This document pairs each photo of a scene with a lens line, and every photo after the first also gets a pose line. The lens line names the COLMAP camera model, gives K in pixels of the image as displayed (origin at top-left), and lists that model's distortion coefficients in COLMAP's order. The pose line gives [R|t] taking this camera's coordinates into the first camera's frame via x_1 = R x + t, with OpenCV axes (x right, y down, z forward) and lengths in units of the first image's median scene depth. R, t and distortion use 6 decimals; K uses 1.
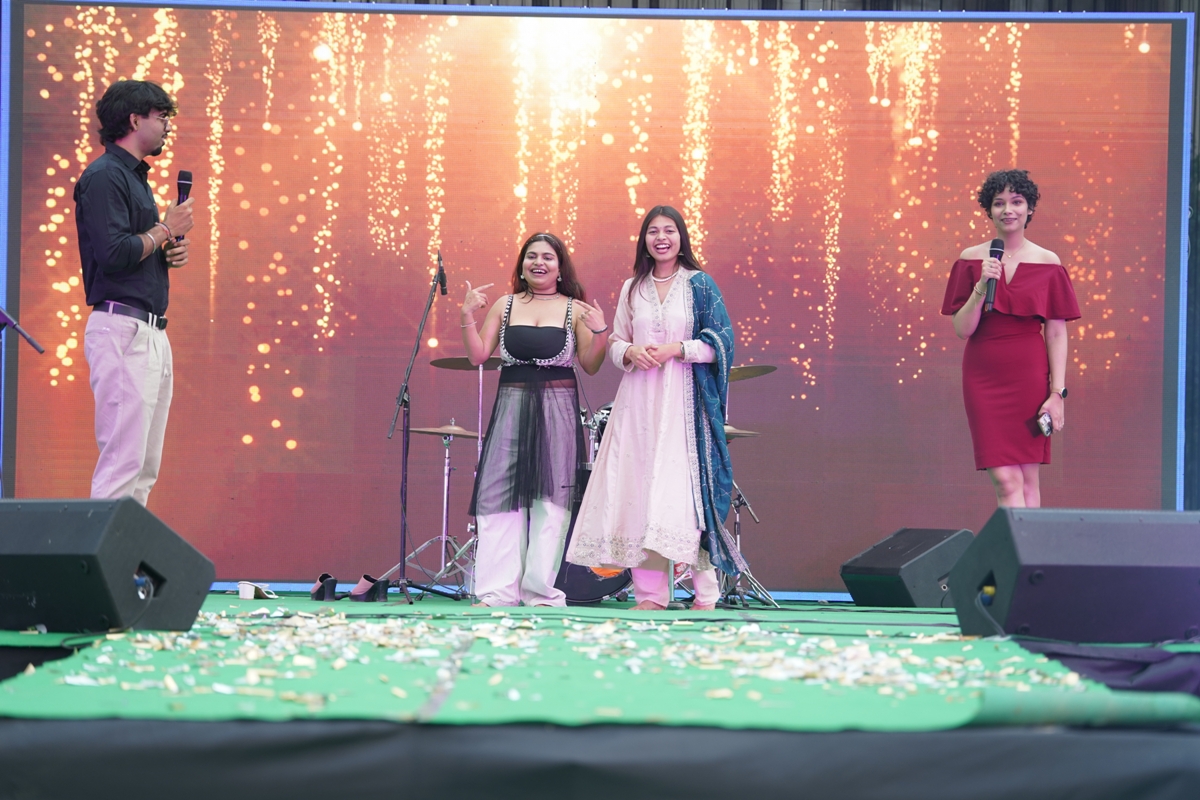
lens RADIAL K [[3827.7, 0, 604.9], [0, 3827.7, 370.9], [0, 0, 1]] dist [0.599549, 0.000000]
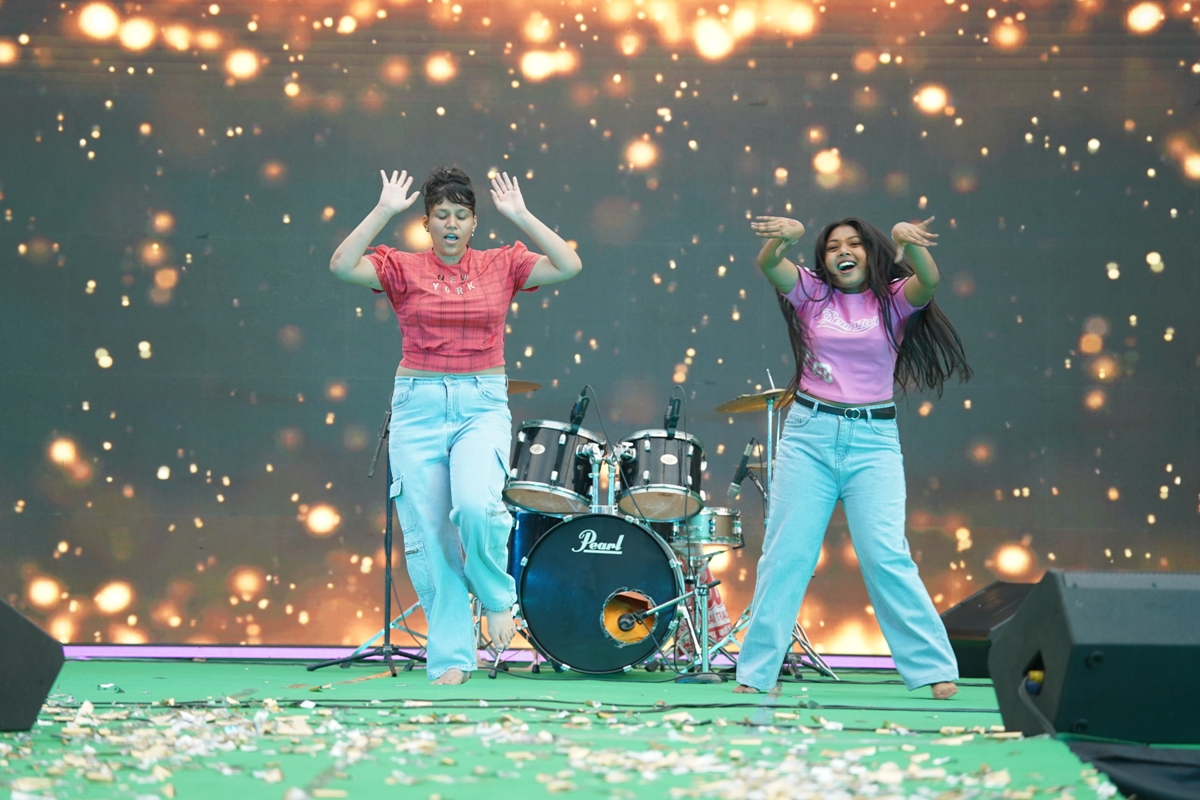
lens RADIAL K [[4192.7, 0, 598.1], [0, 4192.7, 388.2], [0, 0, 1]] dist [0.699186, 0.000000]
pose [[0.999203, -0.005001, -0.039607, 0.044731], [0.005010, 0.999987, 0.000129, -0.002527], [0.039606, -0.000327, 0.999215, 0.130569]]
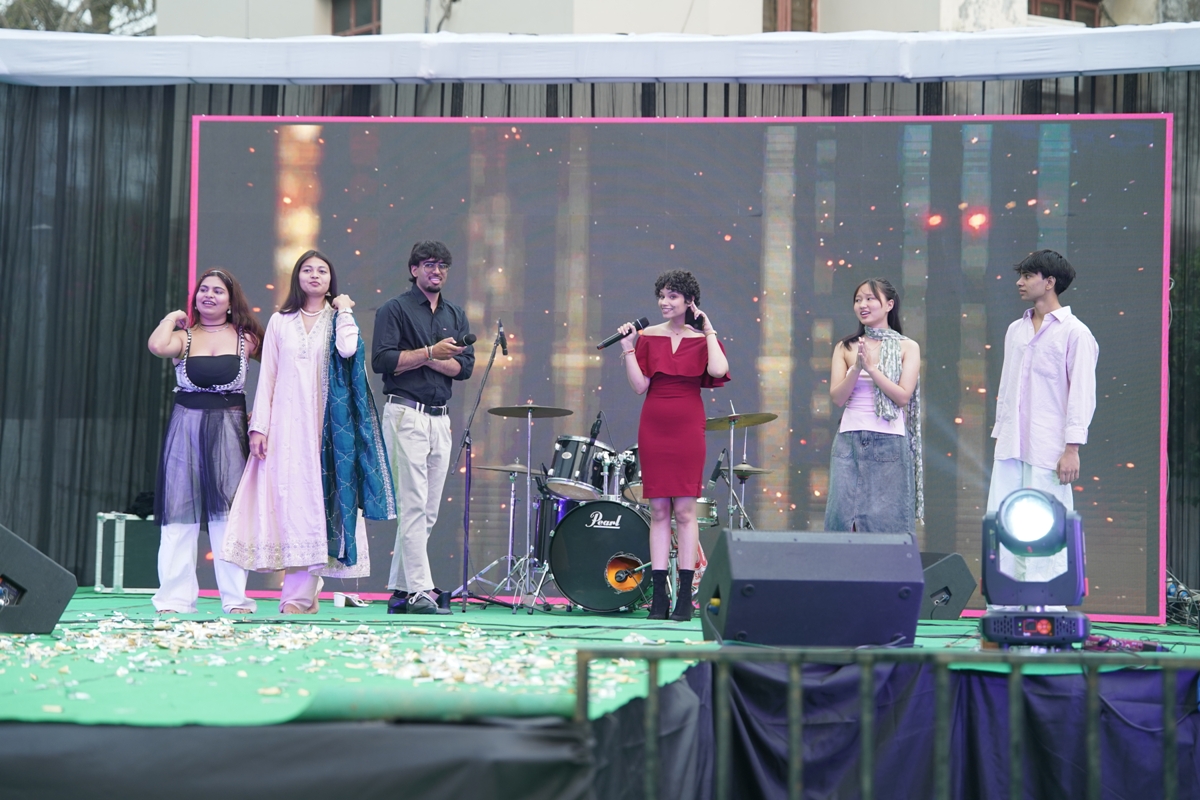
lens RADIAL K [[3053.6, 0, 604.9], [0, 3053.6, 376.6], [0, 0, 1]] dist [0.403982, 0.000000]
pose [[0.988066, -0.003754, -0.153984, 0.208445], [0.001124, 0.999852, -0.017166, 0.005175], [0.154025, 0.016788, 0.987924, 0.088193]]
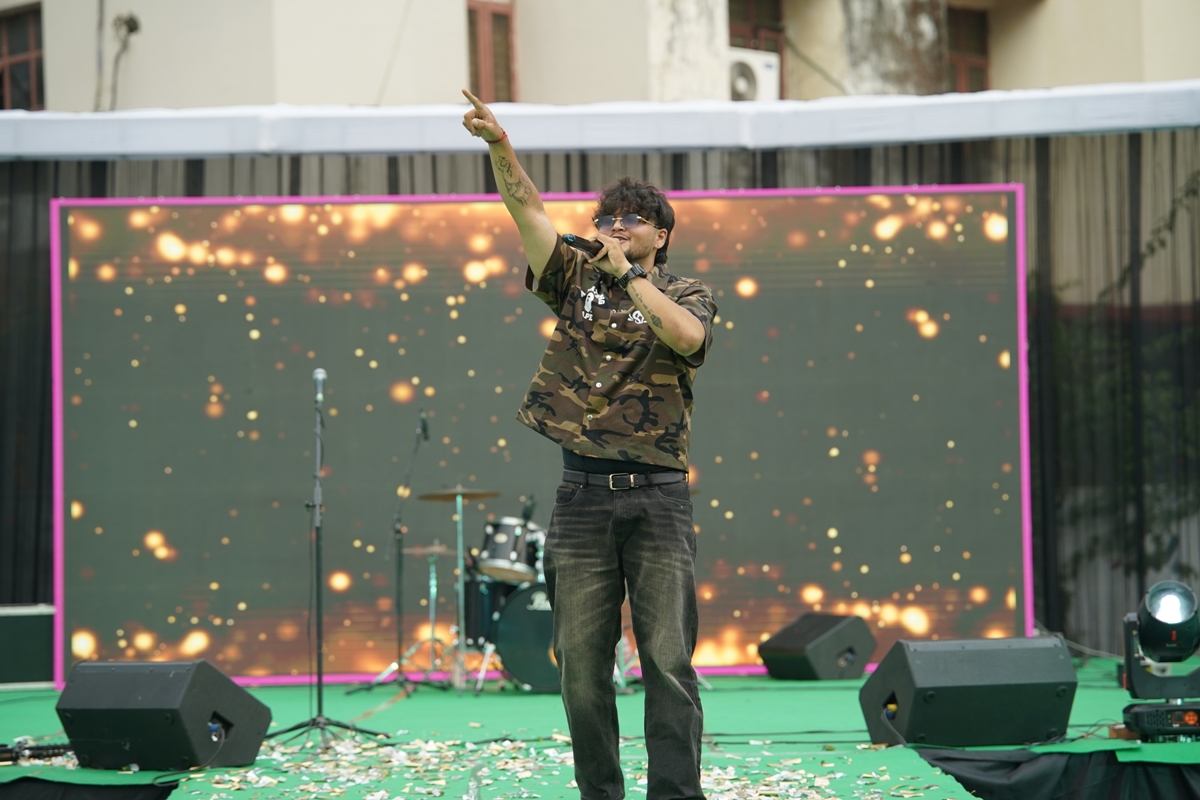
lens RADIAL K [[3270.0, 0, 613.1], [0, 3270.0, 392.6], [0, 0, 1]] dist [0.500132, 0.000000]
pose [[0.998967, -0.035195, 0.028755, -0.018301], [0.035298, 0.999372, -0.003084, -0.045428], [-0.028628, 0.004096, 0.999582, -0.070075]]
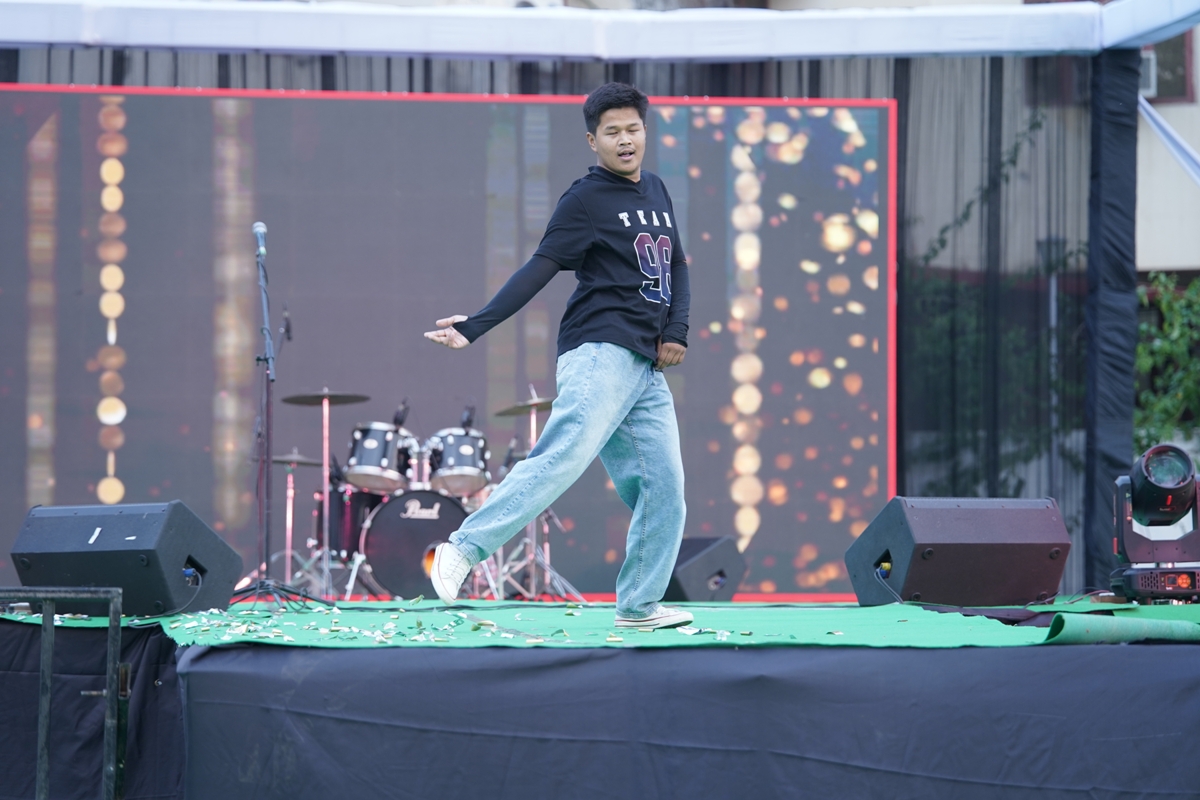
lens RADIAL K [[3511.2, 0, 600.5], [0, 3511.2, 383.2], [0, 0, 1]] dist [0.552040, 0.000000]
pose [[0.991049, -0.012619, 0.132897, -0.137895], [0.014498, 0.999808, -0.013184, 0.012571], [-0.132705, 0.014993, 0.991042, -0.096435]]
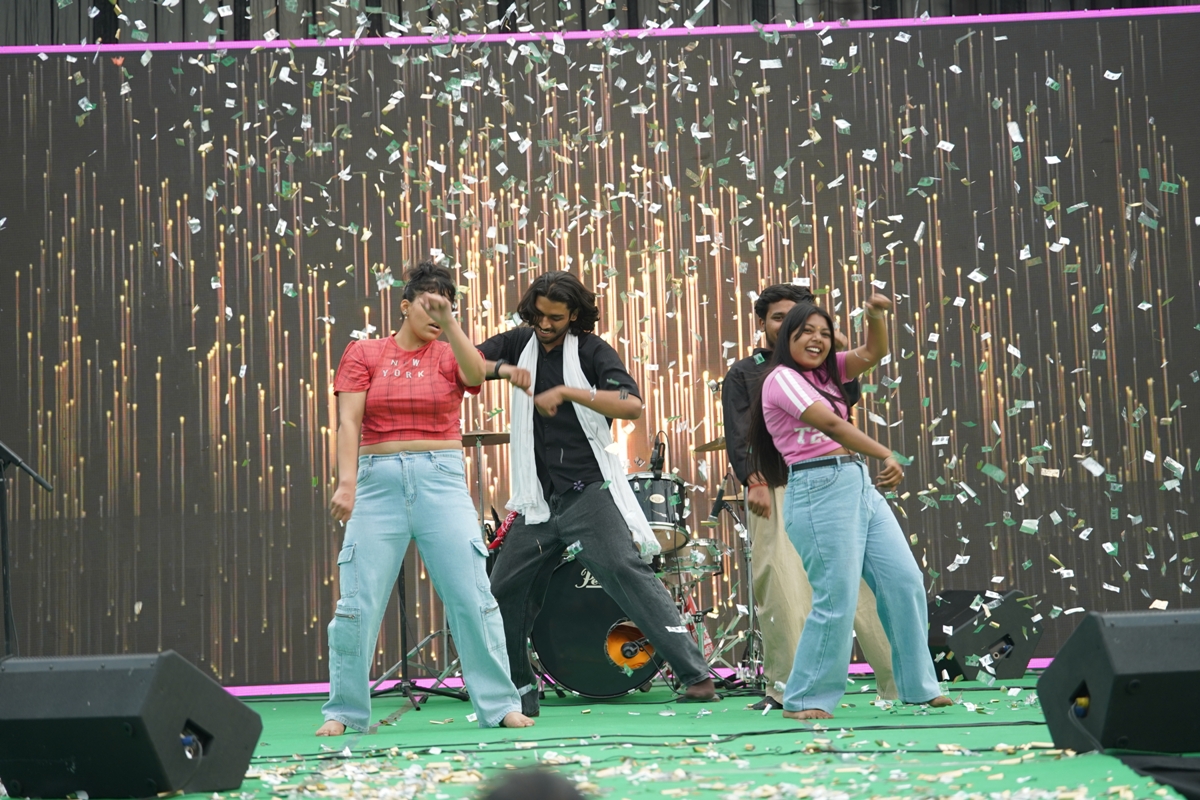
lens RADIAL K [[4567.0, 0, 609.2], [0, 4567.0, 399.6], [0, 0, 1]] dist [0.881802, 0.000000]
pose [[0.998372, -0.052636, 0.021992, -0.037422], [0.052282, 0.998498, 0.016368, -0.041768], [-0.022820, -0.015192, 0.999624, -0.130738]]
